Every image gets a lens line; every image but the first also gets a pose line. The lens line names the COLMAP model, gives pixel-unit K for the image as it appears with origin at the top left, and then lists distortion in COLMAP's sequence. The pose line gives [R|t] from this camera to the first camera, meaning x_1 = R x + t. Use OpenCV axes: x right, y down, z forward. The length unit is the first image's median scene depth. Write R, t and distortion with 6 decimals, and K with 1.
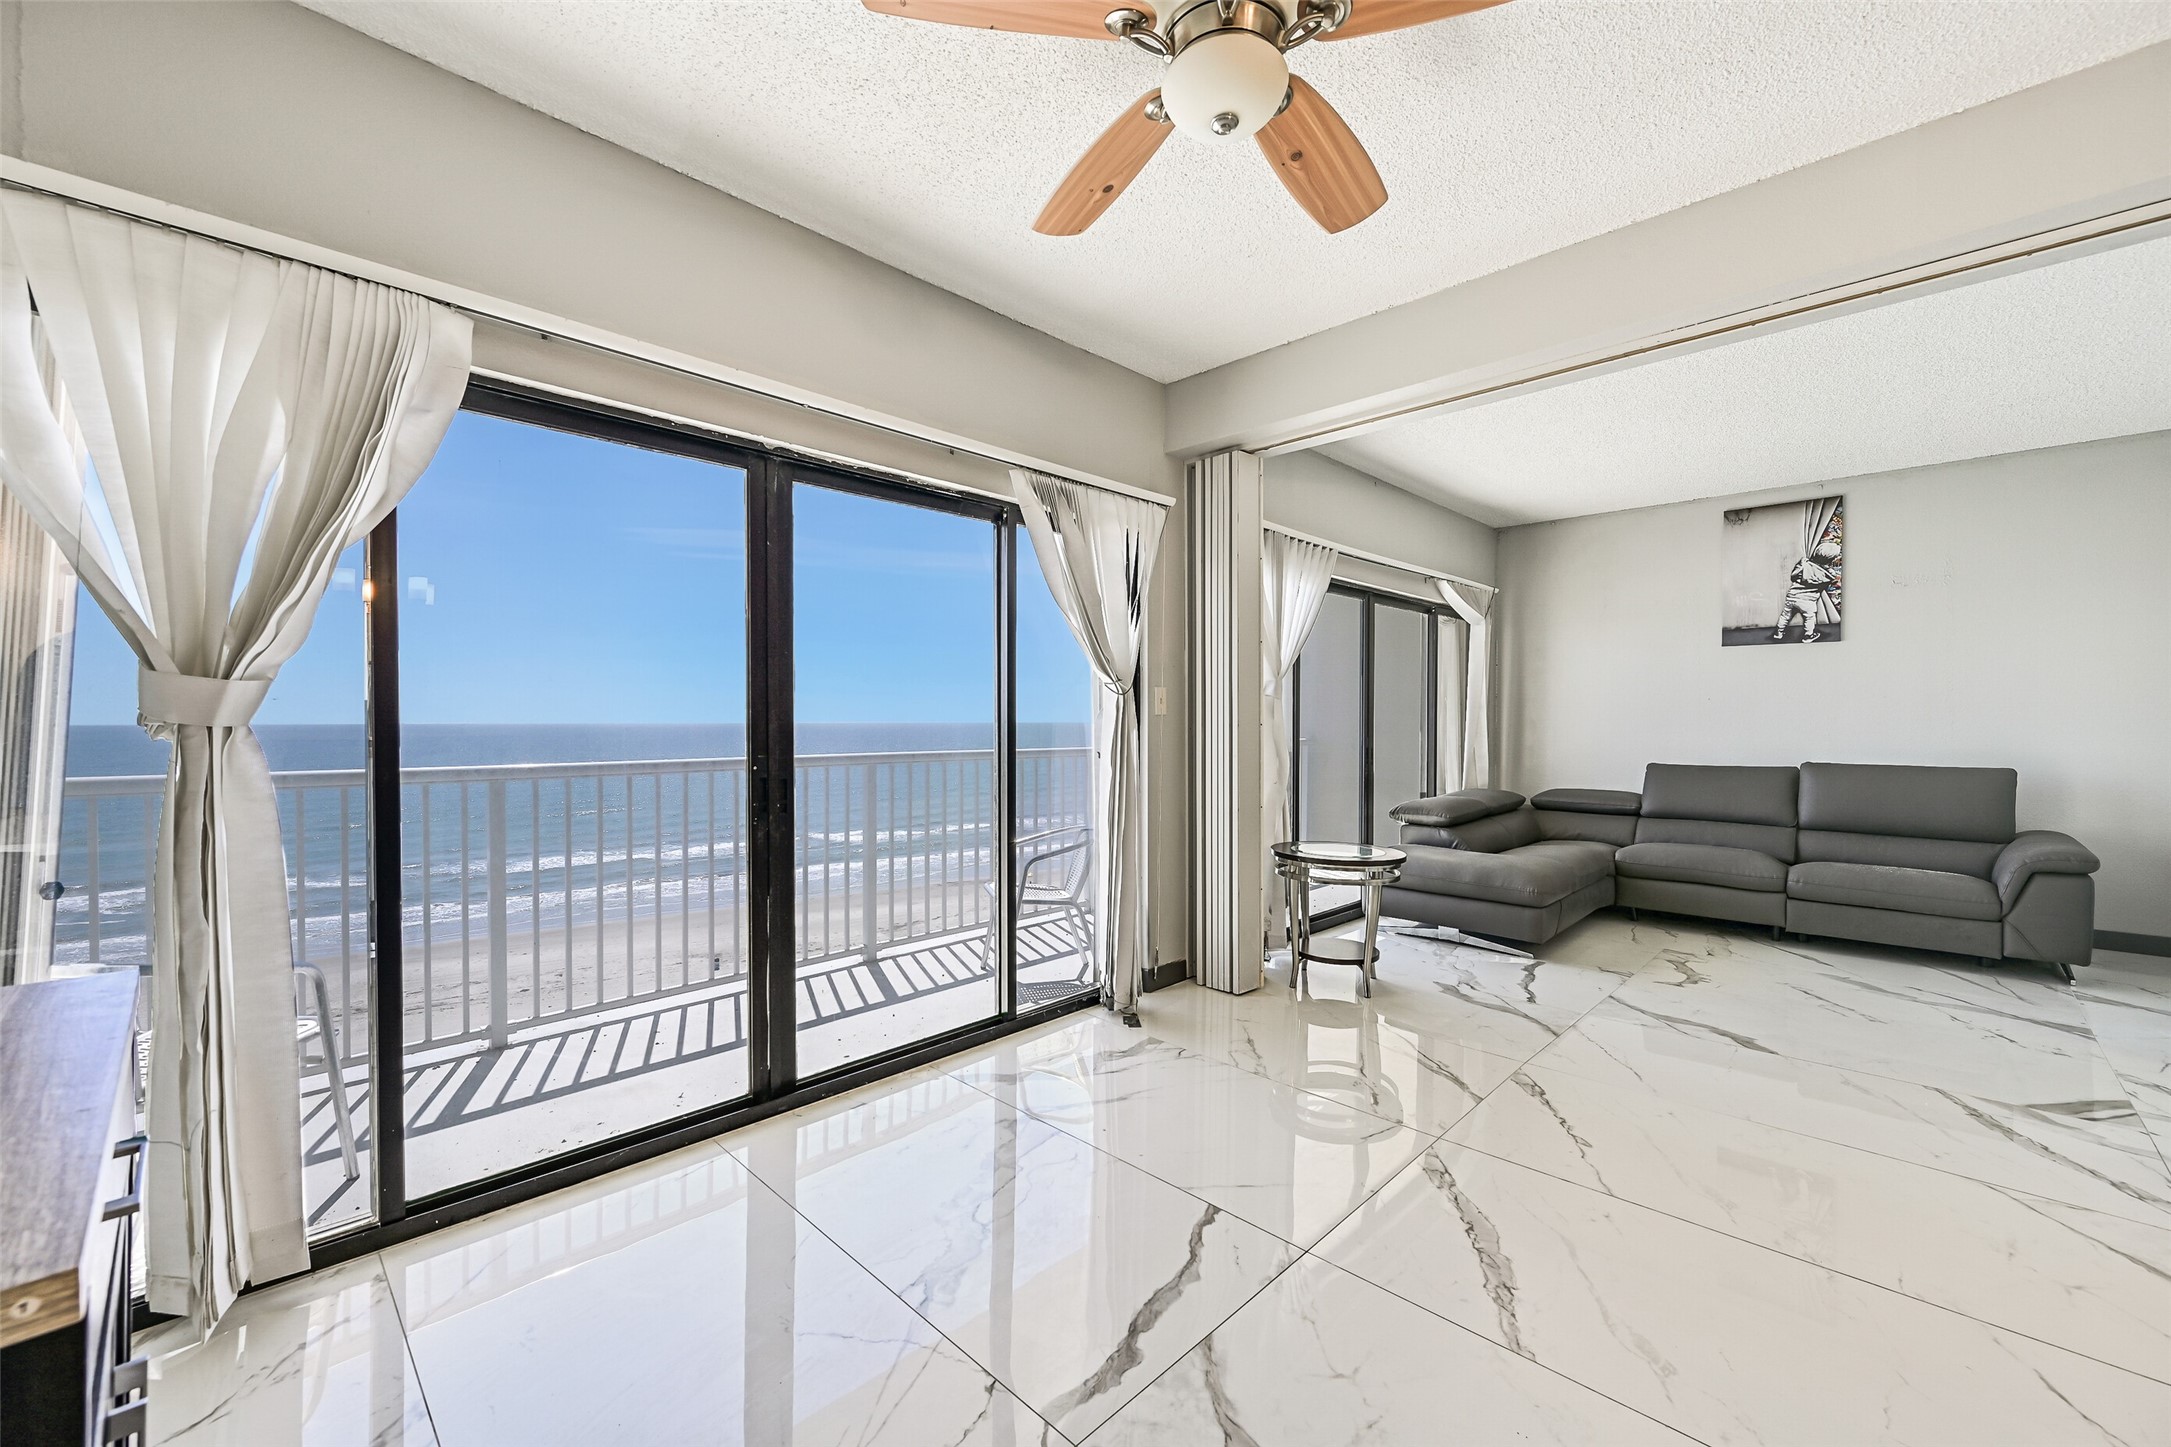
lens RADIAL K [[859.6, 0, 1095.7], [0, 859.6, 726.0], [0, 0, 1]] dist [-0.001519, 0.000031]
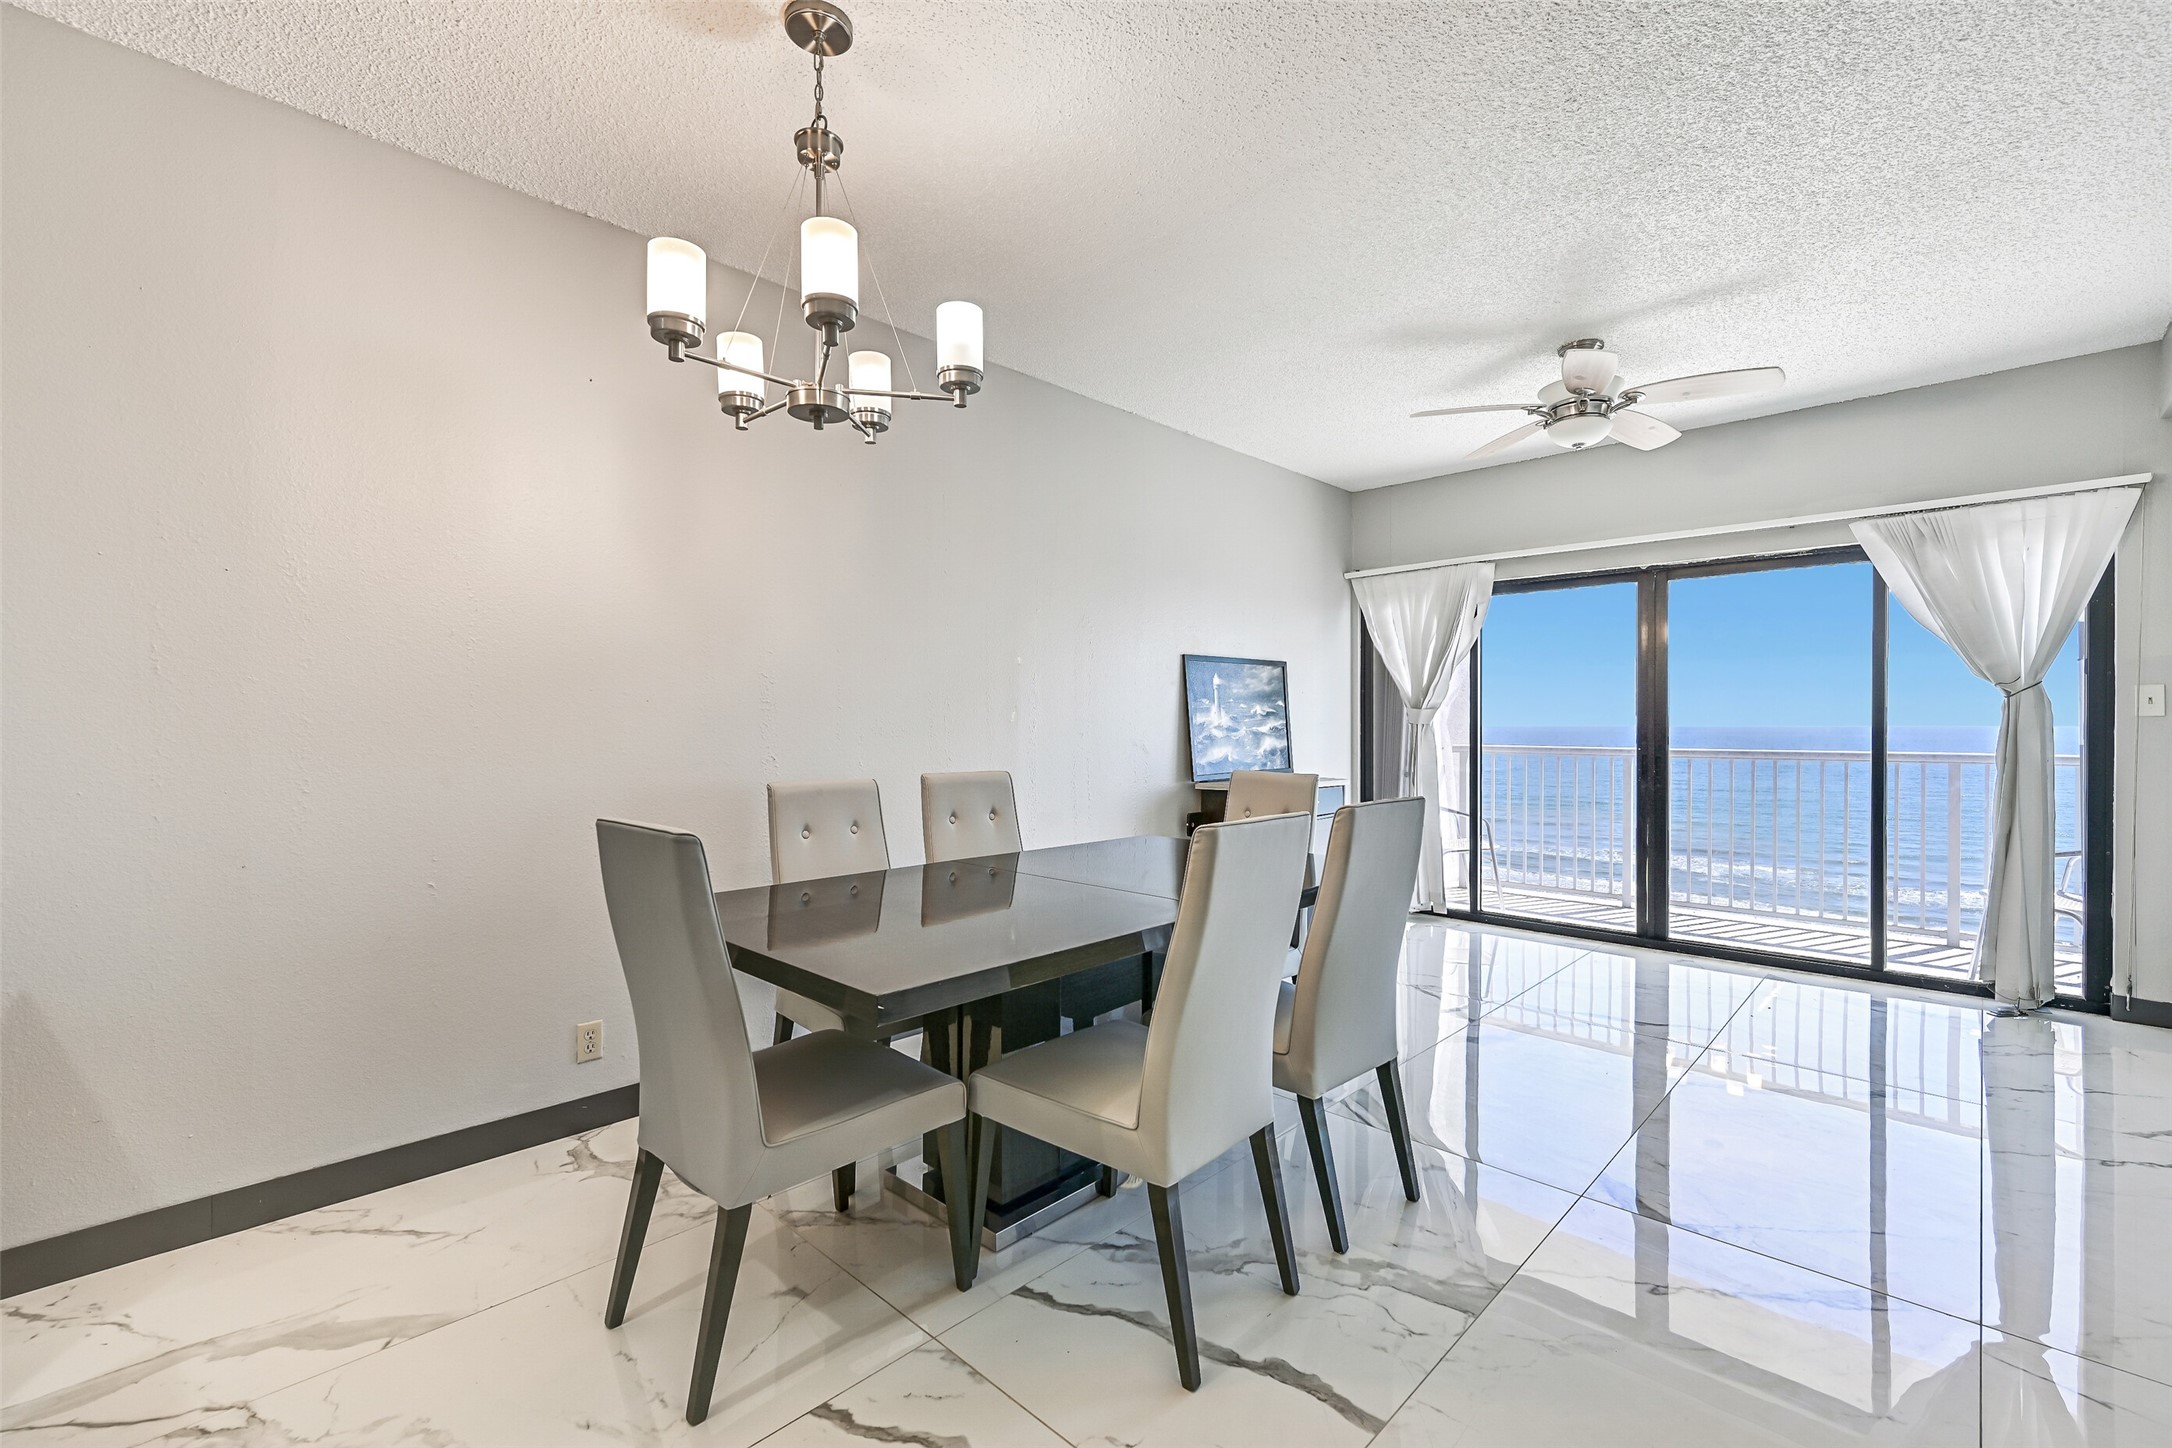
lens RADIAL K [[918.9, 0, 1087.1], [0, 918.9, 733.7], [0, 0, 1]] dist [-0.002636, -0.000477]
pose [[0.002899, 0.012322, -0.999920, 0.743945], [-0.006609, 0.999902, 0.012303, 0.000241], [0.999974, 0.006573, 0.002981, -0.072467]]
